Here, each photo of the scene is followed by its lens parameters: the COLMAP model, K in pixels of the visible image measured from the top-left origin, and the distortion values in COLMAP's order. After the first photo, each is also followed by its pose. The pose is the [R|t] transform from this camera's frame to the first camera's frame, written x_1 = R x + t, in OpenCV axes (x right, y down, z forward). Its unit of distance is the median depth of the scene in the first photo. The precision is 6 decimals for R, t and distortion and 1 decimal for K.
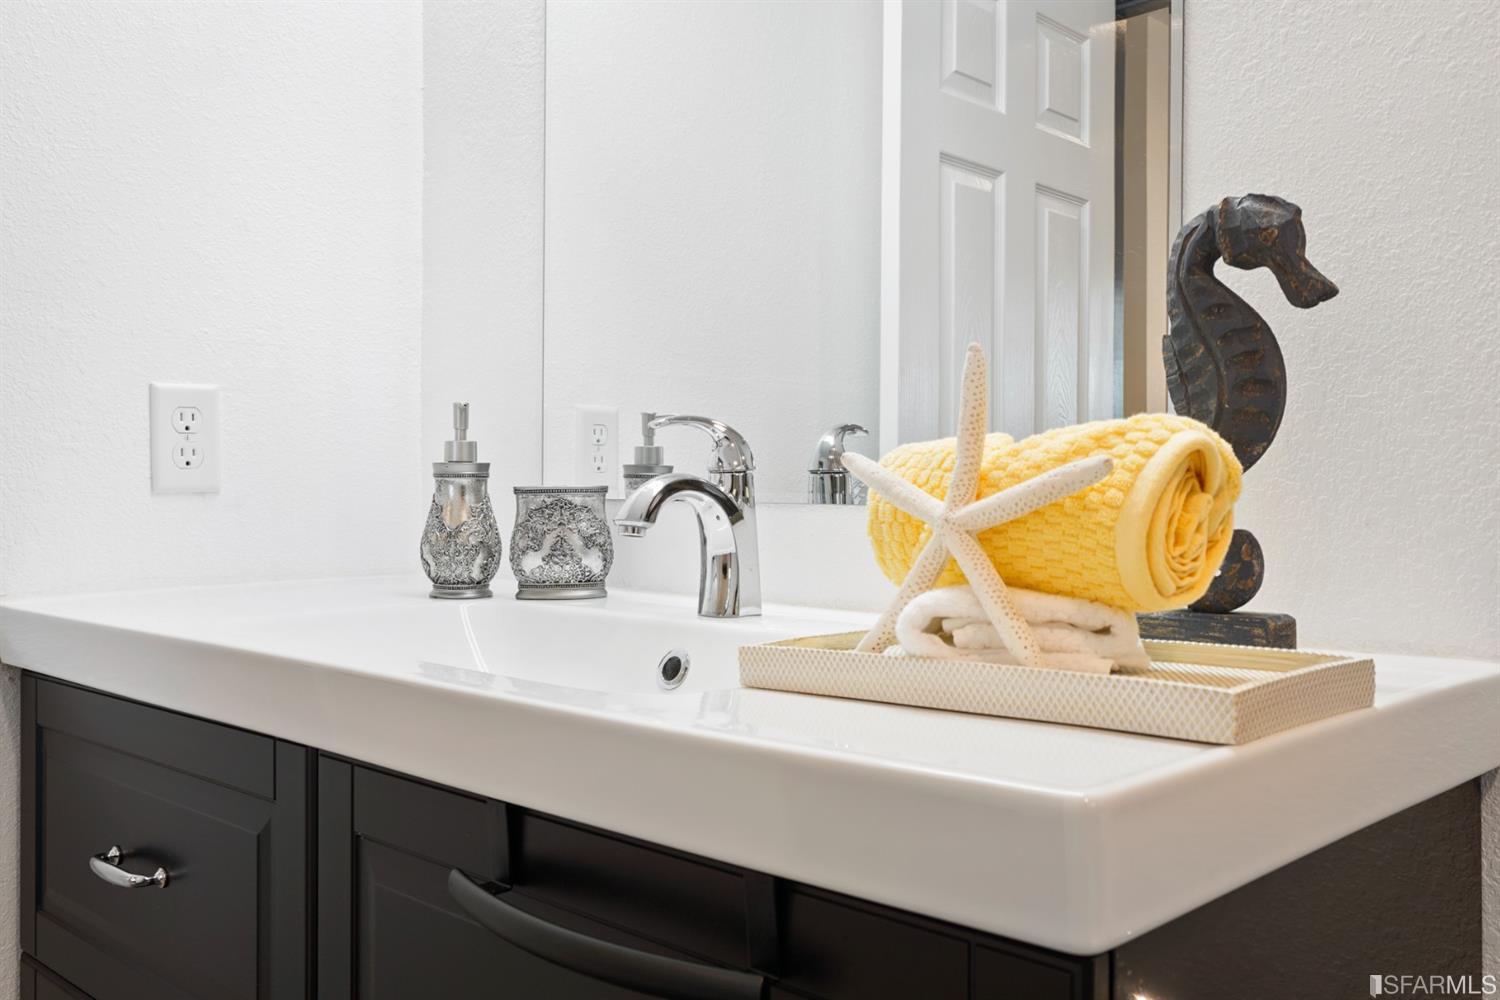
lens RADIAL K [[1309.5, 0, 750.8], [0, 1309.5, 498.2], [0, 0, 1]] dist [0.007345, 0.004416]
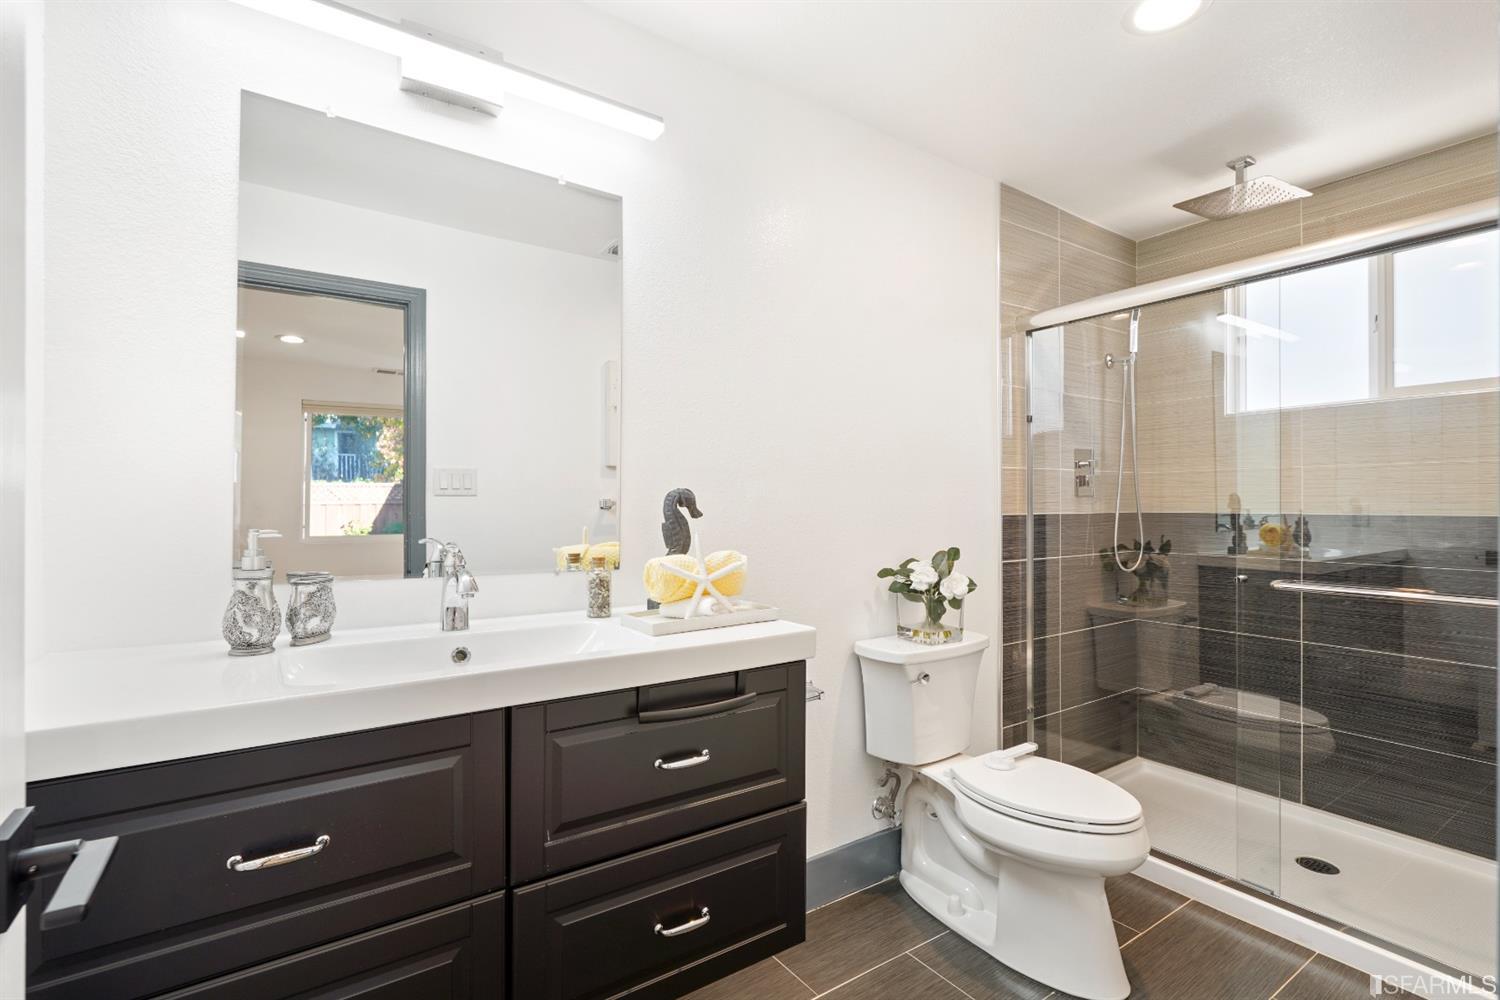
lens RADIAL K [[693.5, 0, 743.6], [0, 693.5, 500.7], [0, 0, 1]] dist [-0.000076, -0.000019]
pose [[0.206869, 0.002855, 0.978365, -1.438551], [0.006295, 0.999971, -0.004249, -0.162726], [-0.978348, 0.007038, 0.206845, 0.342696]]
